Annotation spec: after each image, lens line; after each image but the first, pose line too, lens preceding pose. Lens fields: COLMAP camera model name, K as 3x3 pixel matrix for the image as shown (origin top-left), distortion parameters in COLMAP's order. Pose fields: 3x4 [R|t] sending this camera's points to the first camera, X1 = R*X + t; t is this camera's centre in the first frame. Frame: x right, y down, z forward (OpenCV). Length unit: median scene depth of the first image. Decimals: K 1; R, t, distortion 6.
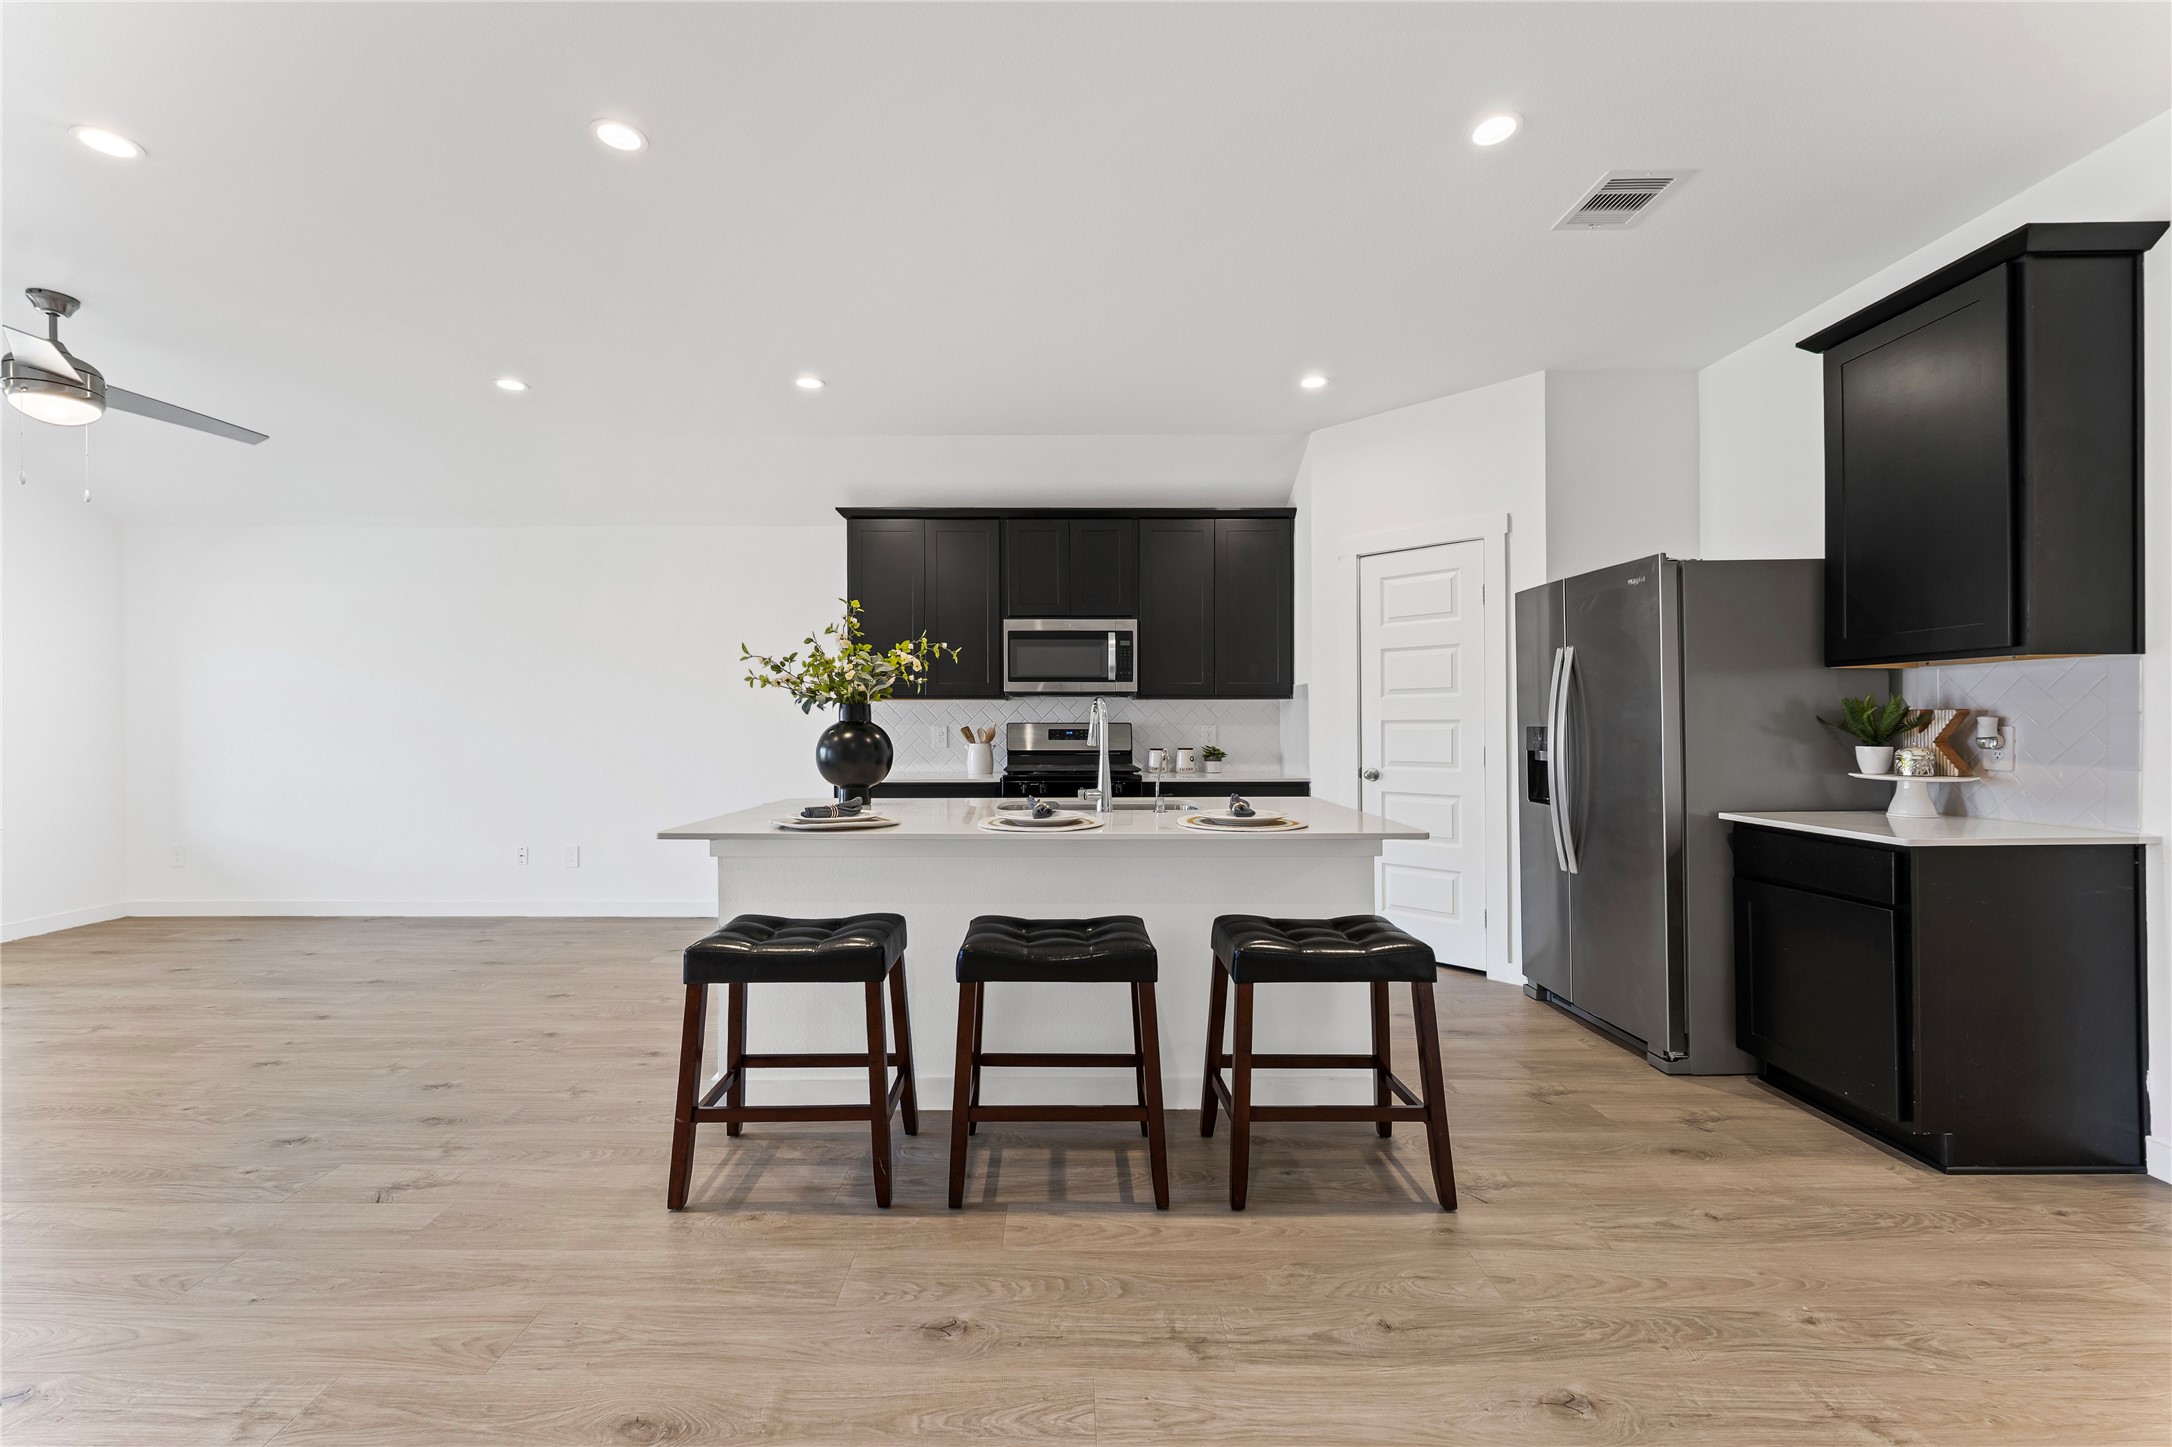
lens RADIAL K [[875.9, 0, 1086.0], [0, 875.9, 723.5], [0, 0, 1]] dist [-0.000891, -0.000191]
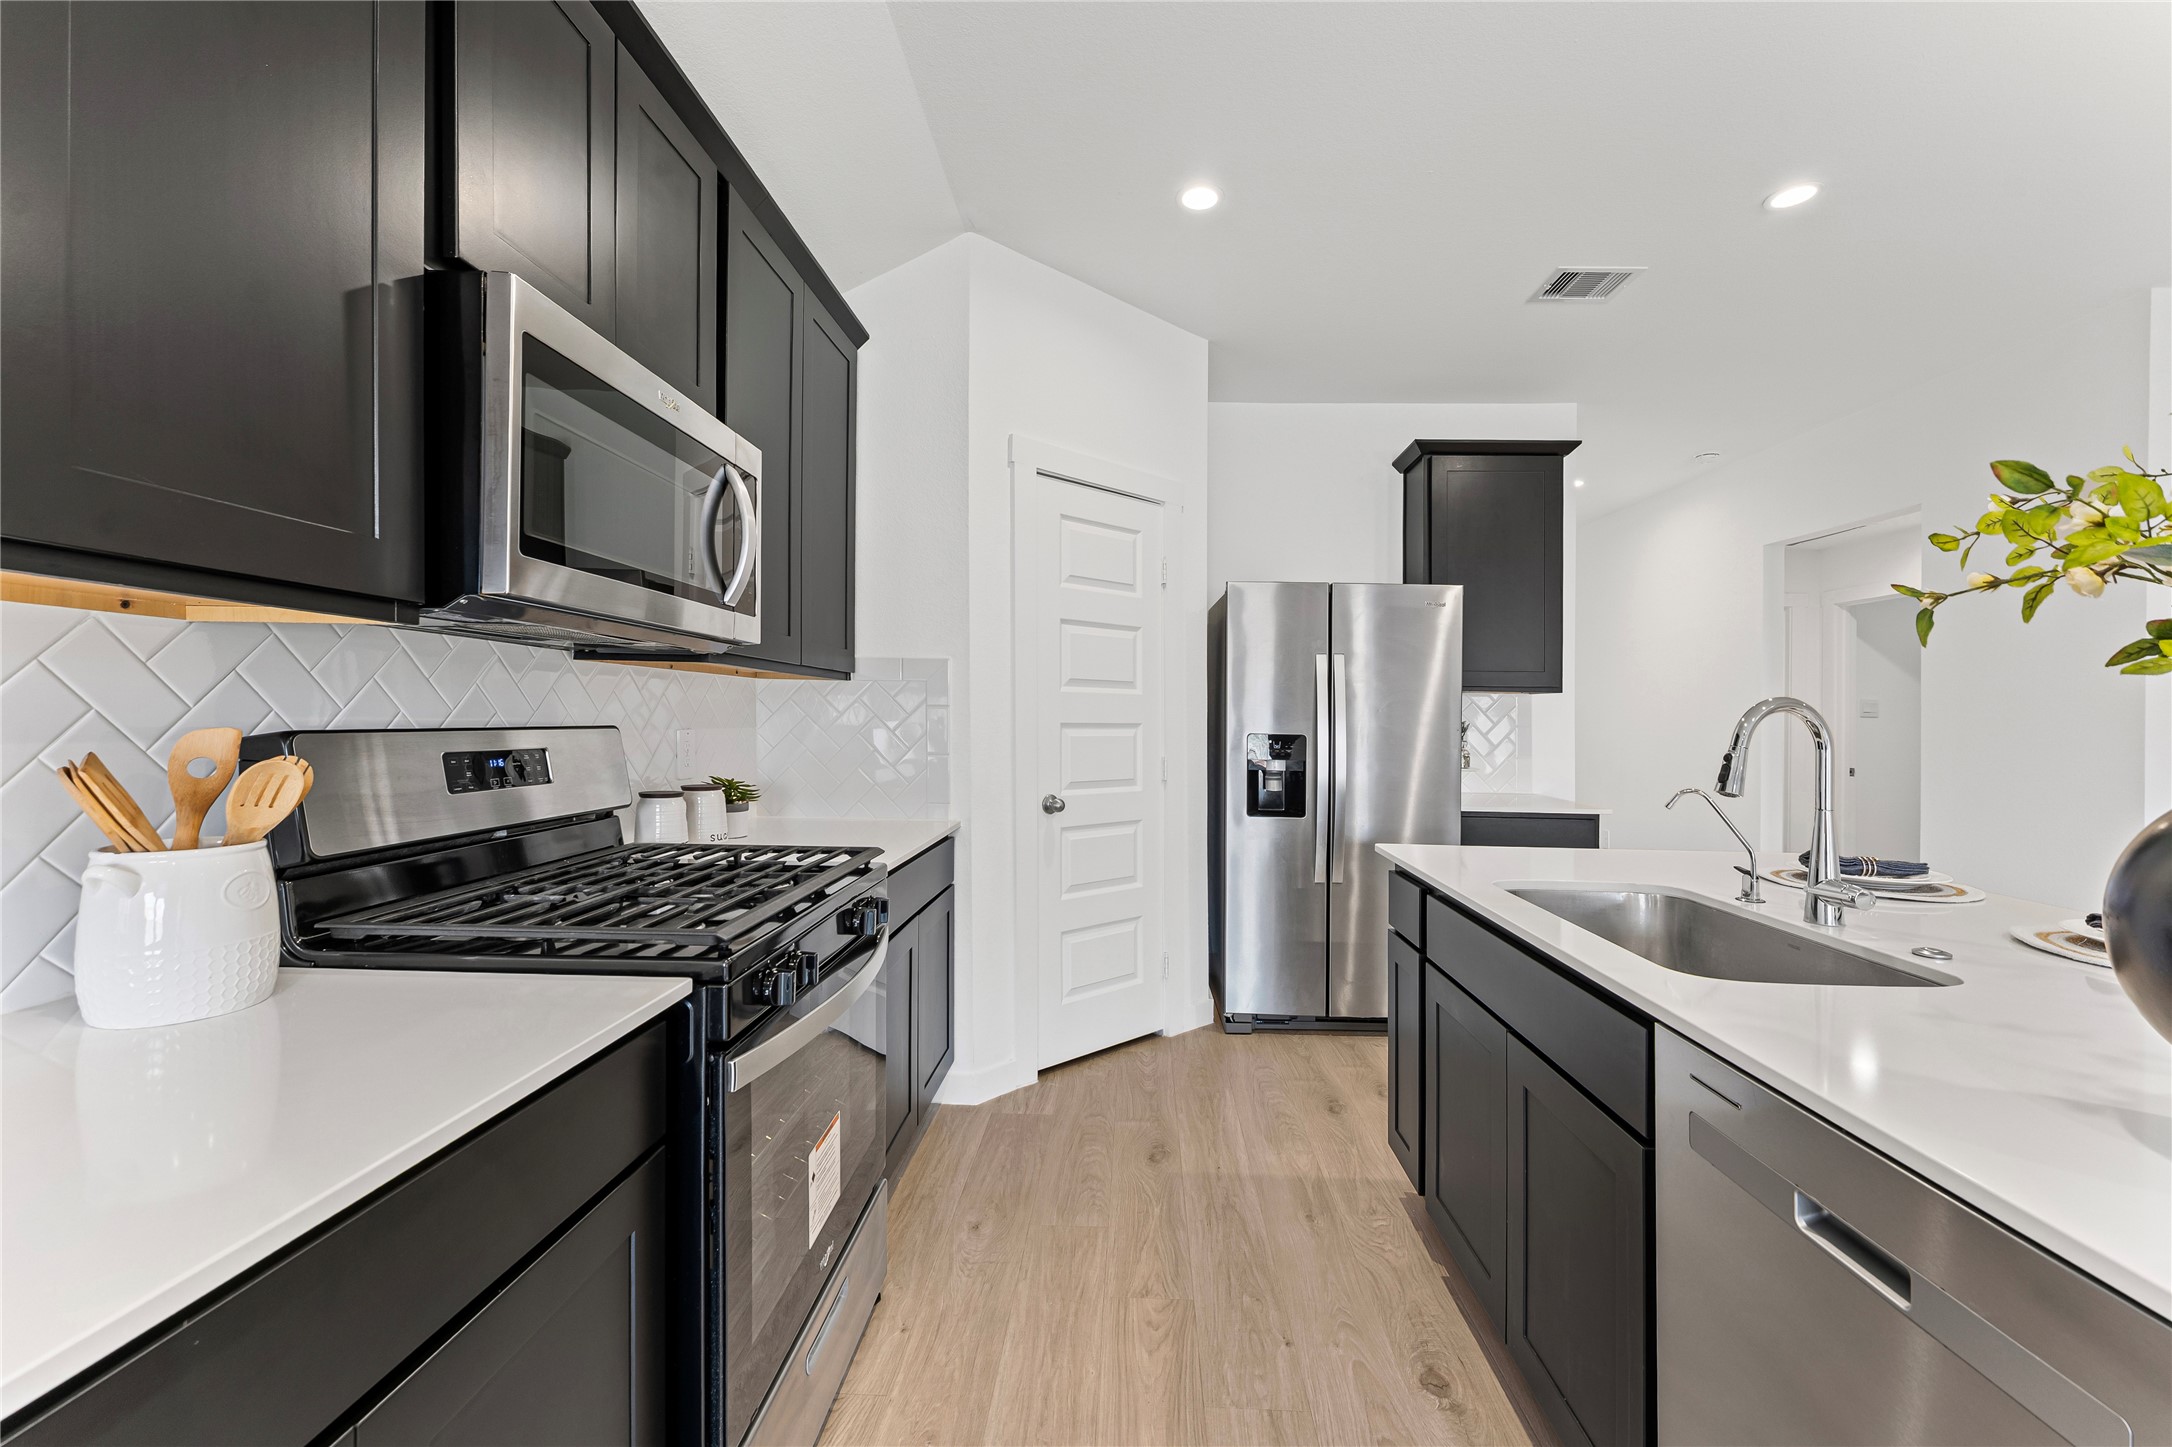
lens RADIAL K [[875.9, 0, 1086.0], [0, 875.9, 723.5], [0, 0, 1]] dist [-0.000891, -0.000191]
pose [[0.059359, 0.005956, 0.998219, -0.465819], [0.000435, 0.999982, -0.005992, -0.001815], [-0.998237, 0.000790, 0.059355, 1.240056]]
